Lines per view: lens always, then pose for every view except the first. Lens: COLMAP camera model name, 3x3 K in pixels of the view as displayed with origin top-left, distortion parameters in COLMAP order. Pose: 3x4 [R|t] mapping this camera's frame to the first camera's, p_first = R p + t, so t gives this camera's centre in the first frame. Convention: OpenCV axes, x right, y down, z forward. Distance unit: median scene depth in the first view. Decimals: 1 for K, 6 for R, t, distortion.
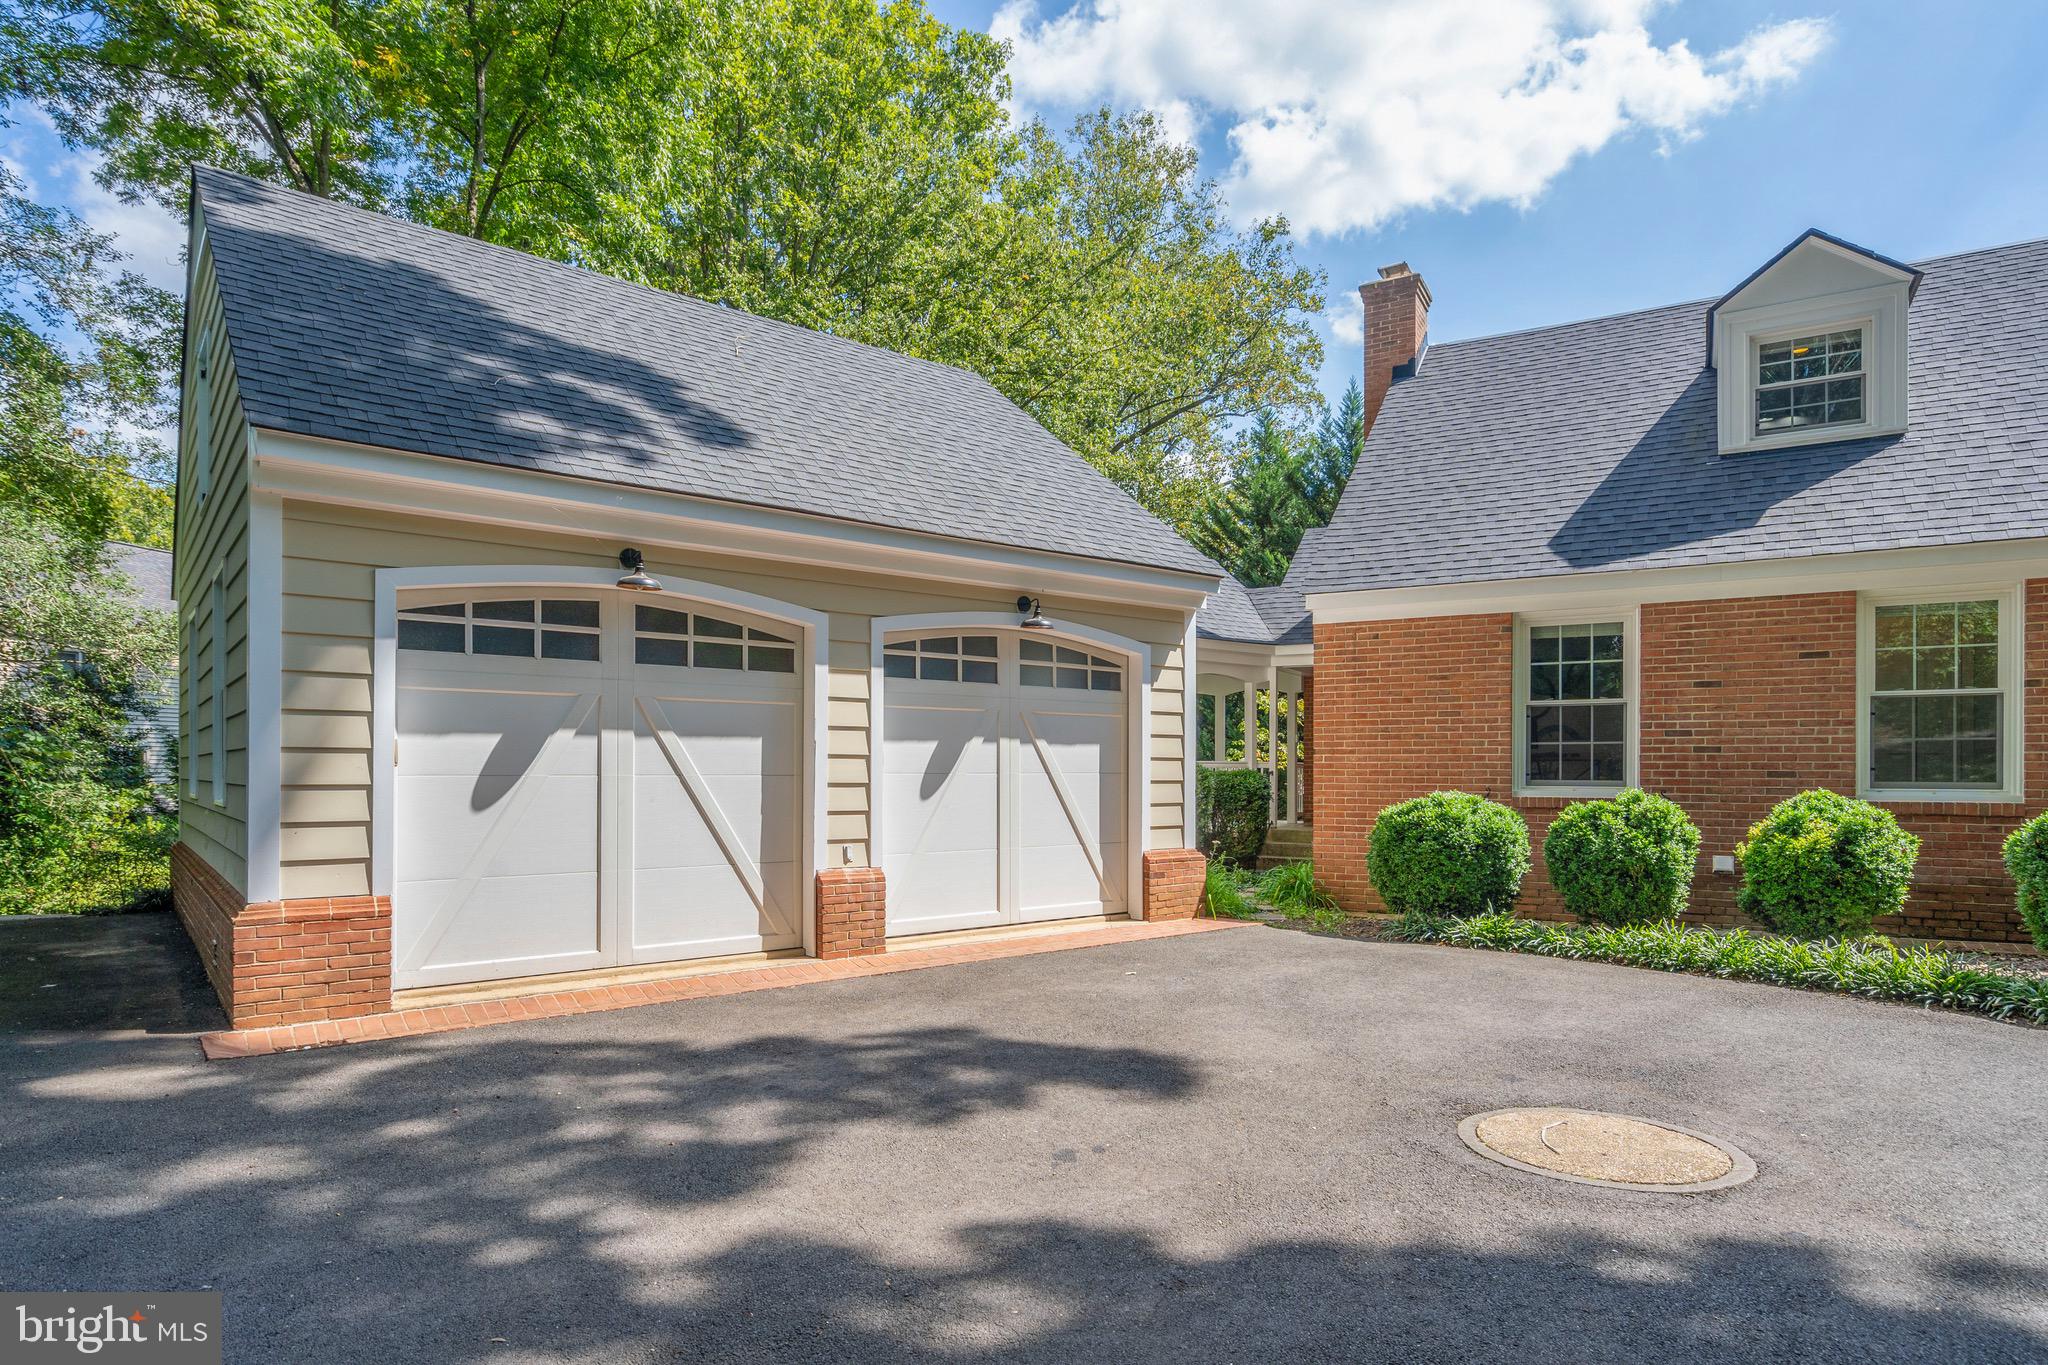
lens RADIAL K [[1118.2, 0, 1018.9], [0, 1118.2, 774.4], [0, 0, 1]] dist [-0.003018, -0.001306]
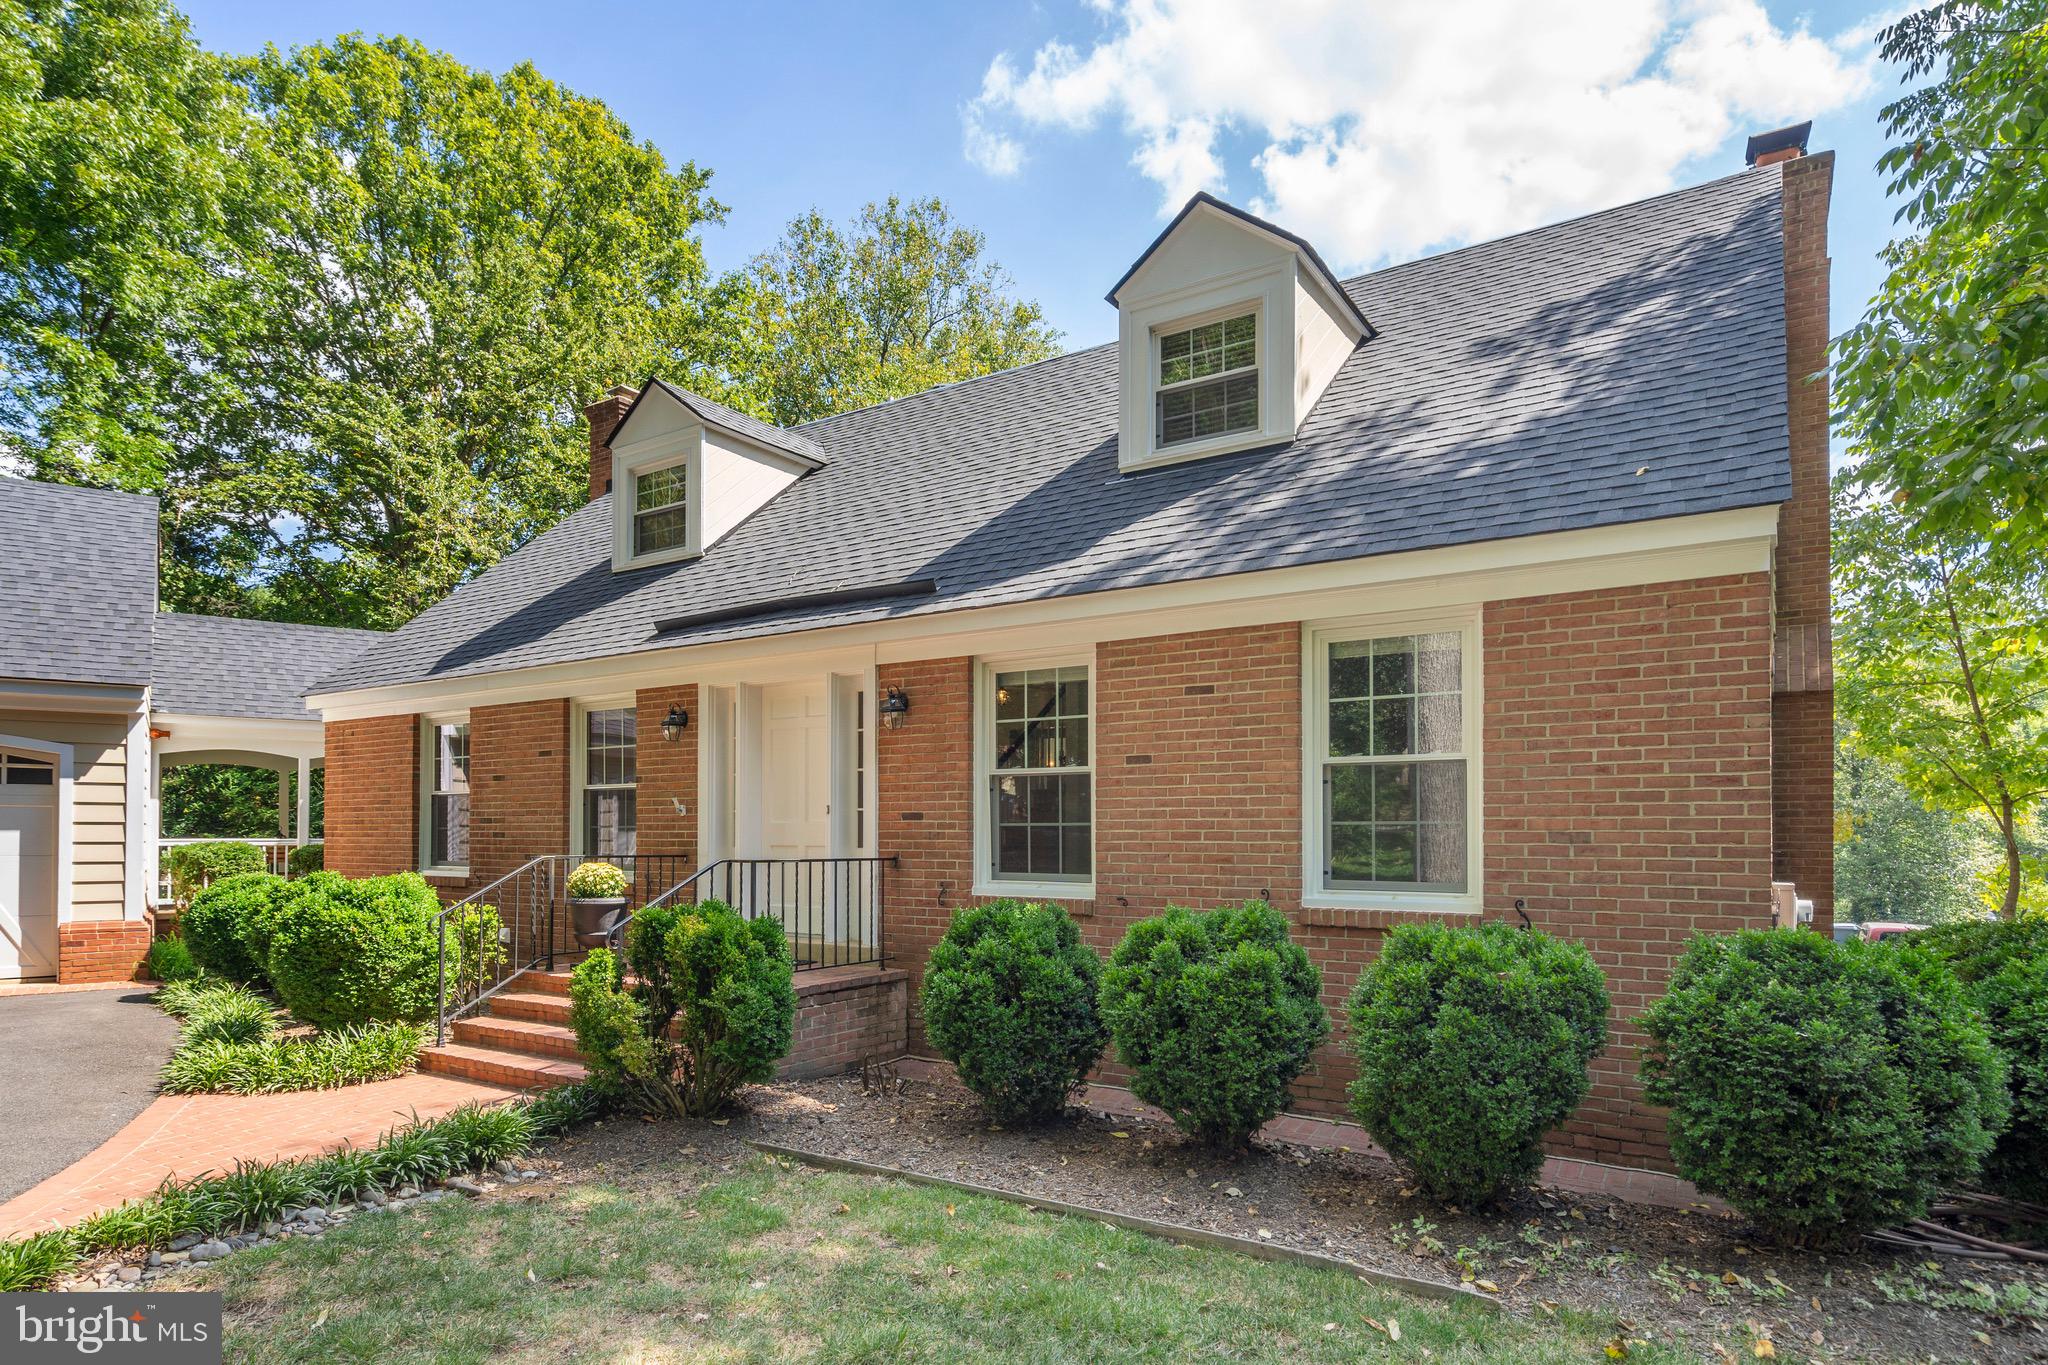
lens RADIAL K [[1157.5, 0, 1017.6], [0, 1157.5, 826.9], [0, 0, 1]] dist [-0.001125, -0.001213]
pose [[0.999289, -0.001733, -0.037669, 1.193896], [0.001062, 0.999841, -0.017827, -0.009690], [0.037694, 0.017775, 0.999131, -0.163410]]
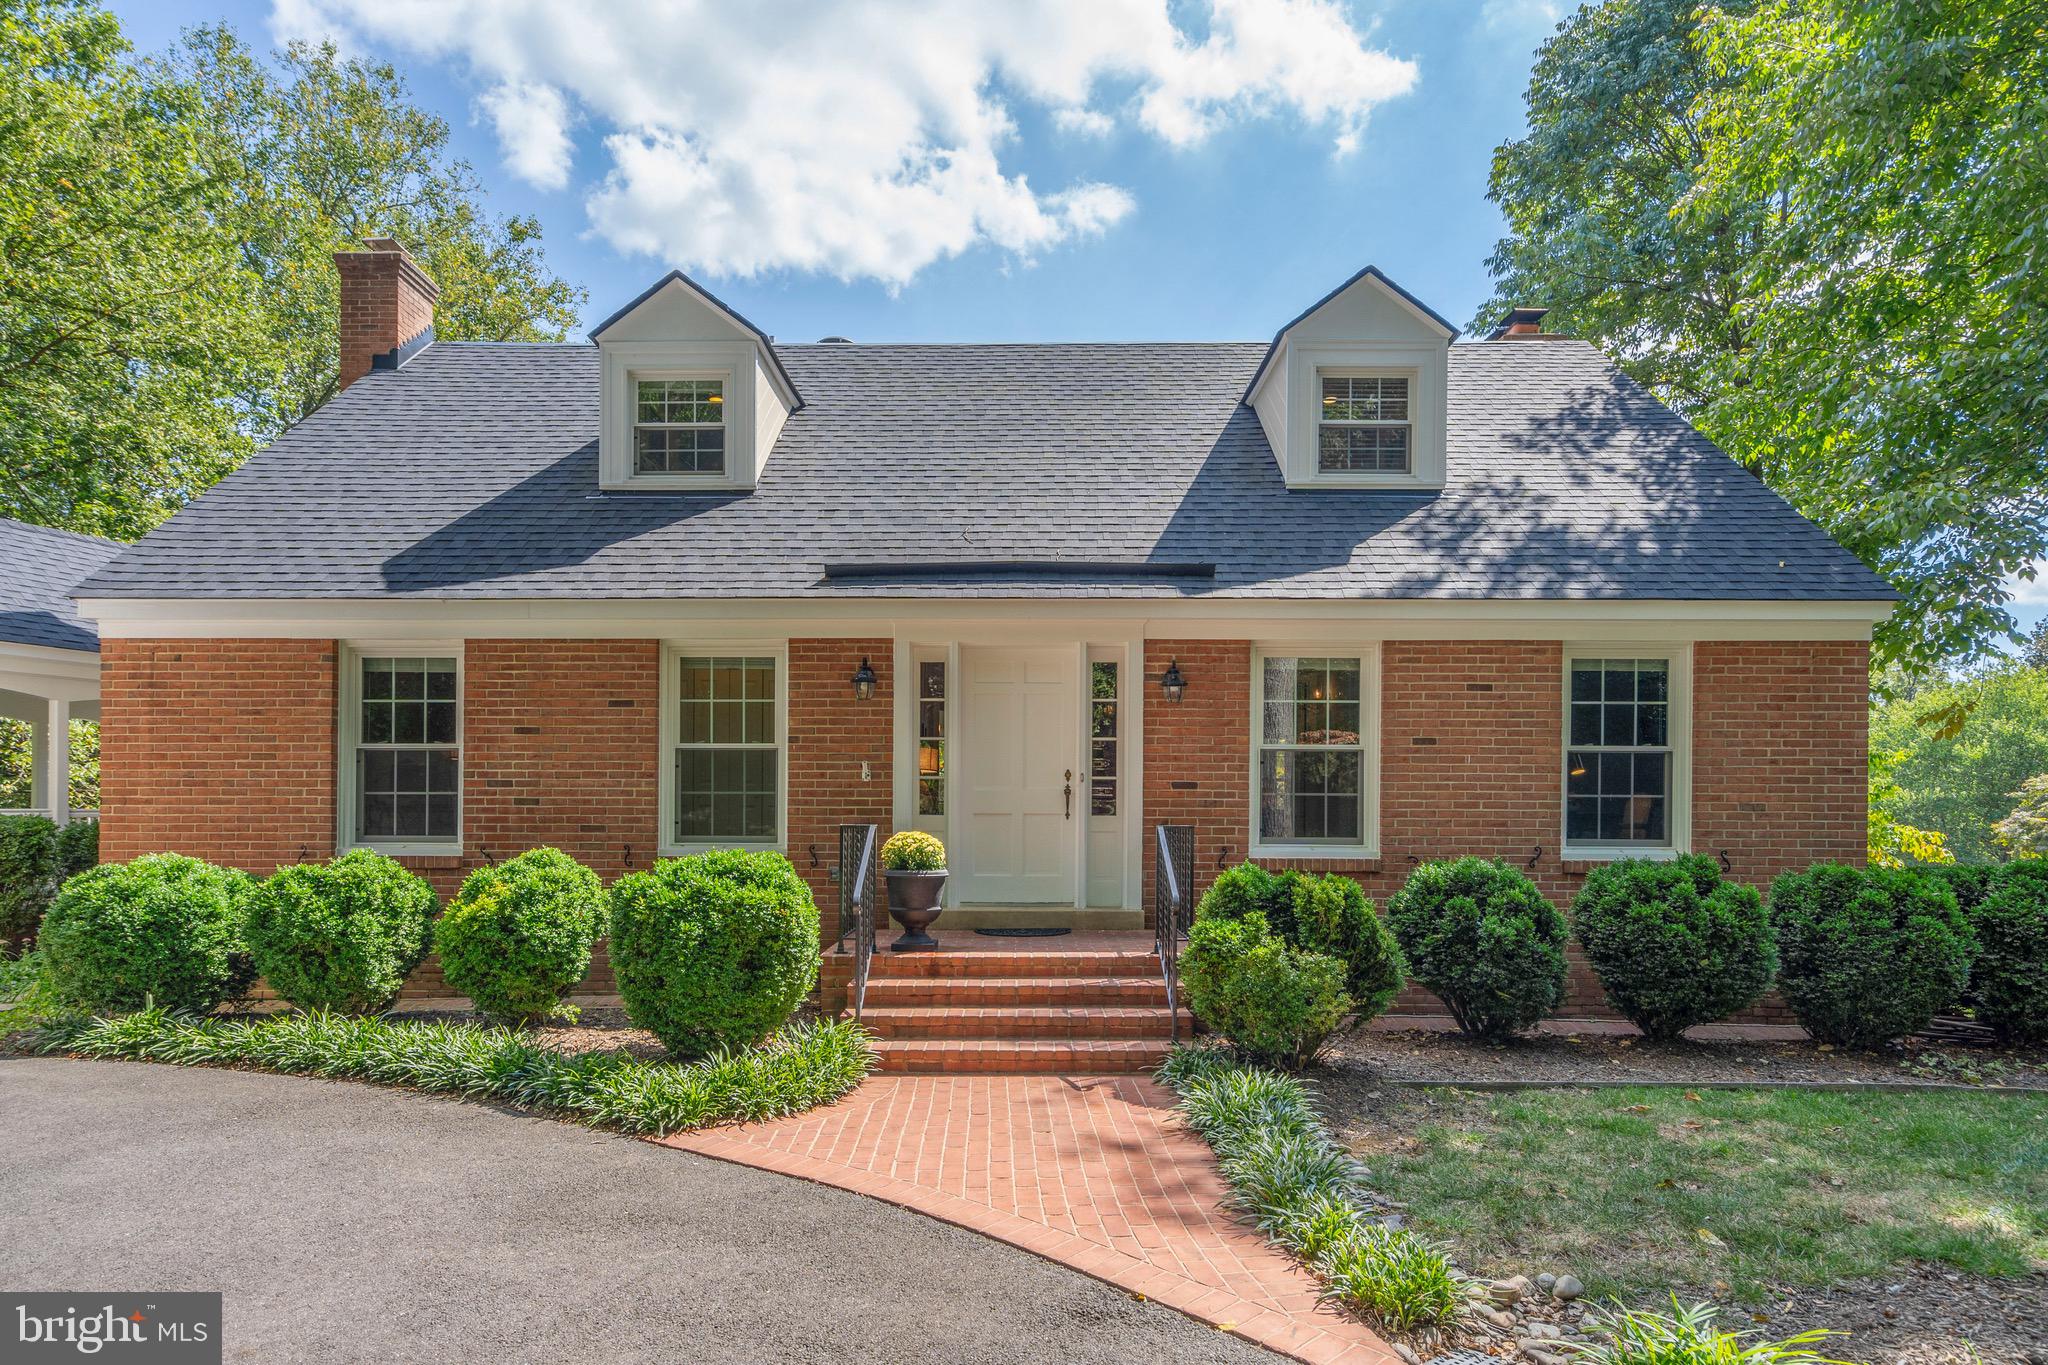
lens RADIAL K [[1157.5, 0, 1017.6], [0, 1157.5, 826.9], [0, 0, 1]] dist [-0.001125, -0.001213]
pose [[0.863001, -0.000962, 0.505201, 0.484343], [0.002765, 0.999992, -0.002820, 0.002156], [-0.505194, 0.003831, 0.862997, -0.024550]]
